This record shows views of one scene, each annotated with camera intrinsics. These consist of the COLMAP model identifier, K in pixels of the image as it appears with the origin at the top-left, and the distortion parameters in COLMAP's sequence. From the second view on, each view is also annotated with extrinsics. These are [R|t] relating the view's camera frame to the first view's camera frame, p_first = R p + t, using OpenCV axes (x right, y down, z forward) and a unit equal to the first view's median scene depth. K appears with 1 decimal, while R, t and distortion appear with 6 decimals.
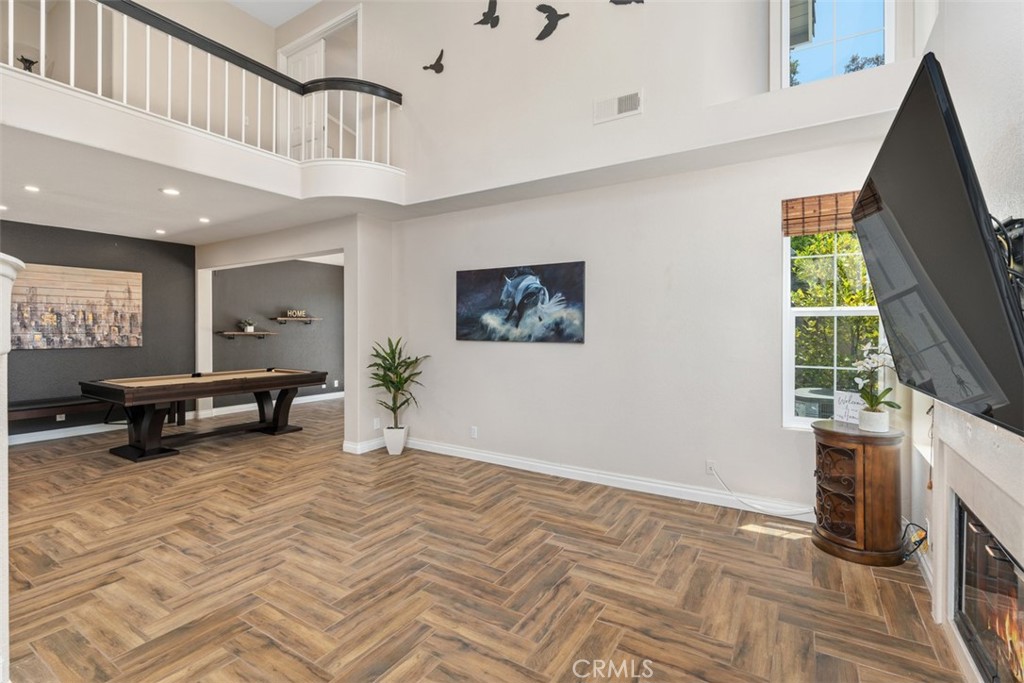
lens RADIAL K [[464.1, 0, 525.5], [0, 464.1, 326.1], [0, 0, 1]] dist [-0.005214, 0.000751]
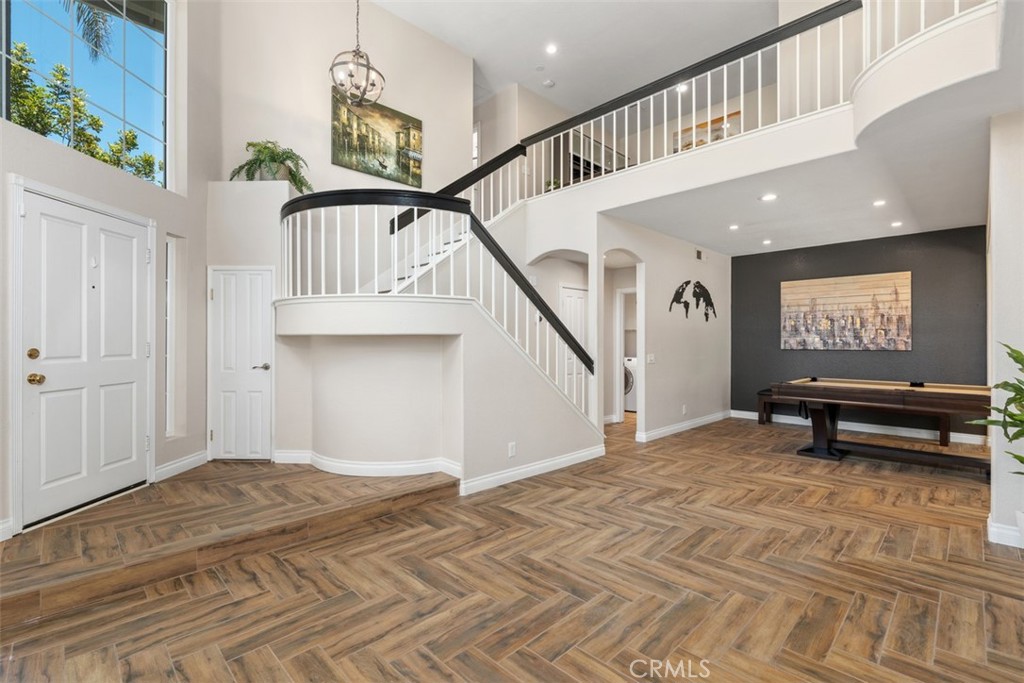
lens RADIAL K [[464.1, 0, 513.8], [0, 464.1, 341.8], [0, 0, 1]] dist [-0.005214, 0.000751]
pose [[-0.245230, -0.002381, -0.969462, 0.467920], [0.006066, 0.999974, -0.003990, 0.045182], [0.969446, -0.006860, -0.245209, 0.823294]]
